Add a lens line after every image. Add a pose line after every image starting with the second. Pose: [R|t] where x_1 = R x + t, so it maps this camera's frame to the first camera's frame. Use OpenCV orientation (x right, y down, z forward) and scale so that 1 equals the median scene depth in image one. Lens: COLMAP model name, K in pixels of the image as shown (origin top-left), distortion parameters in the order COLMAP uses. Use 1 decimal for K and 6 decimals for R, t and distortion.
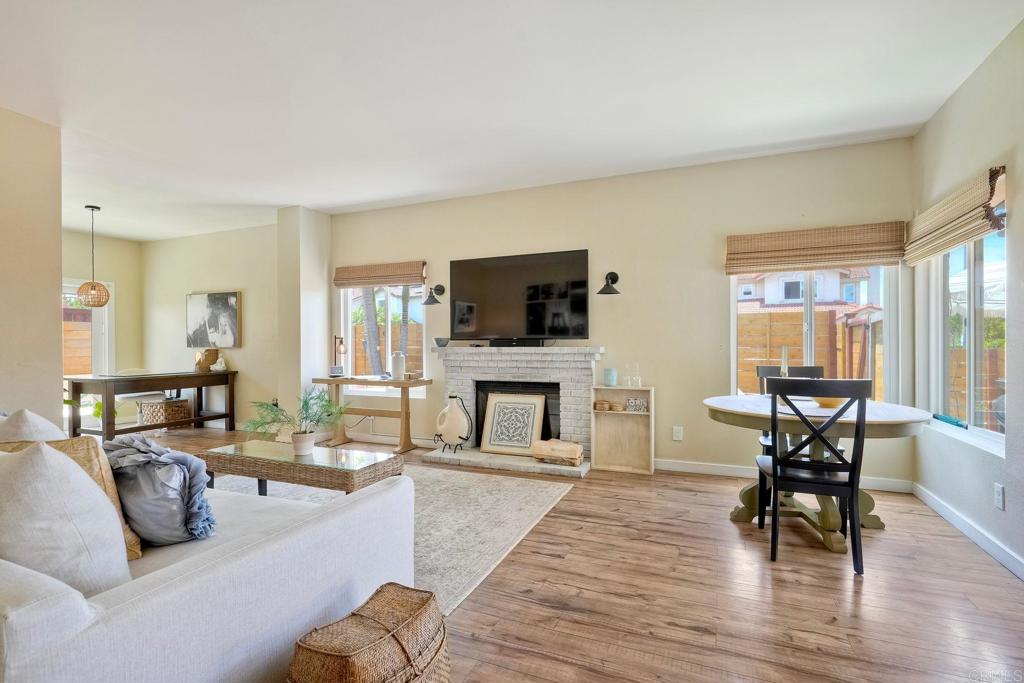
lens RADIAL K [[474.4, 0, 512.0], [0, 474.4, 341.5], [0, 0, 1]] dist [-0.003030, -0.000201]
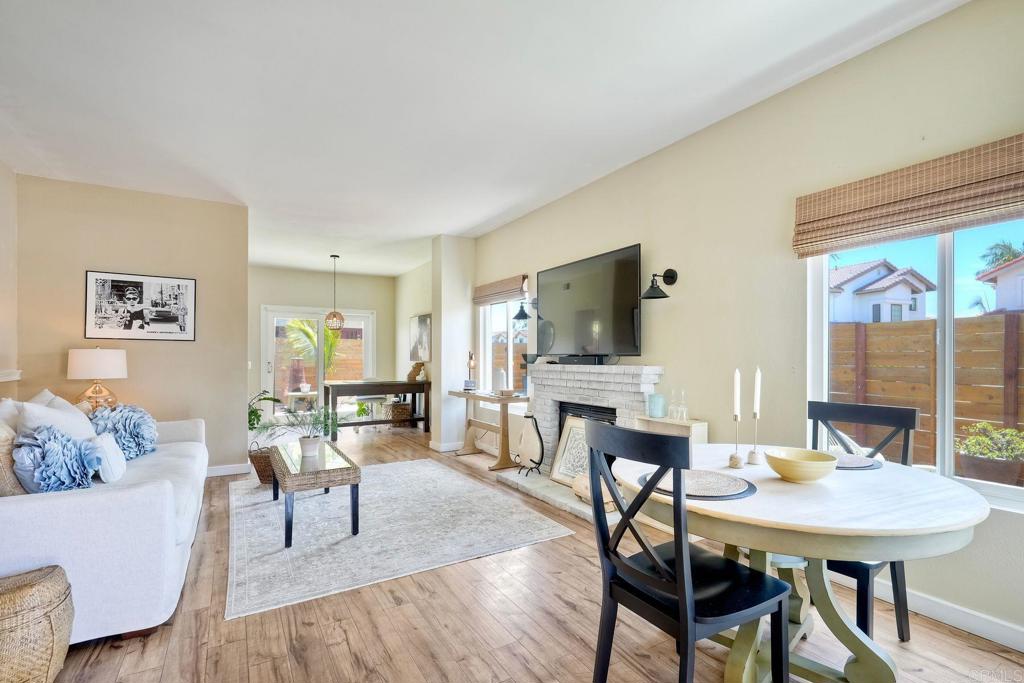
lens RADIAL K [[487.1, 0, 513.9], [0, 487.1, 354.9], [0, 0, 1]] dist [0.001384, -0.000027]
pose [[0.825188, 0.003173, -0.564850, 0.416003], [-0.003359, 0.999994, 0.000710, -0.006534], [0.564849, 0.001311, 0.825193, 0.192220]]
